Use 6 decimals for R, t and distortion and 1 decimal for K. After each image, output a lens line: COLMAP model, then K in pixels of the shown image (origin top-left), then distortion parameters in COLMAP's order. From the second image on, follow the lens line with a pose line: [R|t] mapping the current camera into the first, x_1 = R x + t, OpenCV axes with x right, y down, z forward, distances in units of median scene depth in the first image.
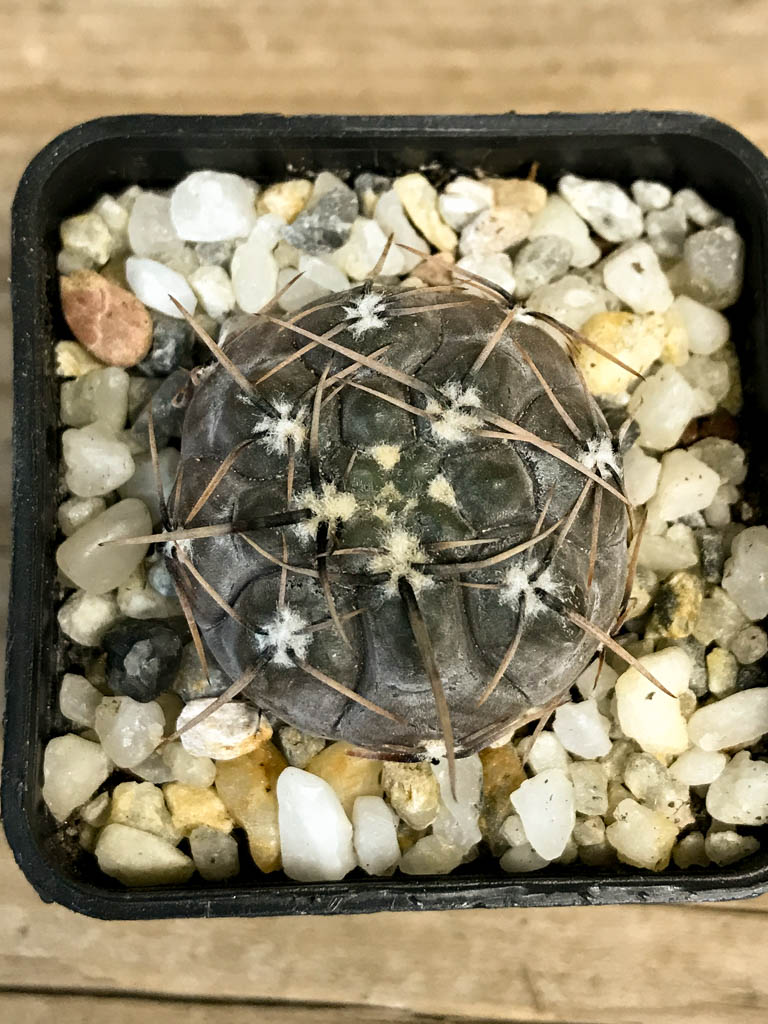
lens RADIAL K [[1377.1, 0, 387.1], [0, 1377.1, 510.1], [0, 0, 1]] dist [0.098135, 0.000000]
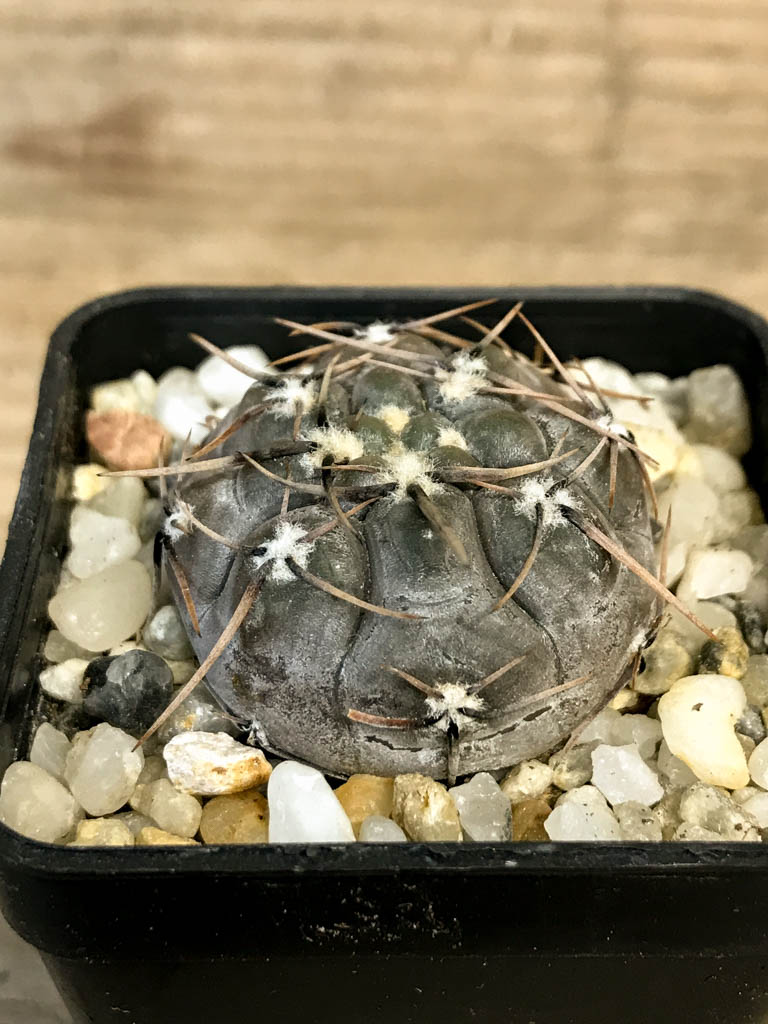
lens RADIAL K [[1377.1, 0, 379.4], [0, 1377.1, 511.0], [0, 0, 1]] dist [0.098135, 0.000000]
pose [[0.999478, -0.013902, -0.029158, 0.016451], [-0.003142, 0.856525, -0.516096, 0.540121], [0.032150, 0.515918, 0.856034, 0.193051]]
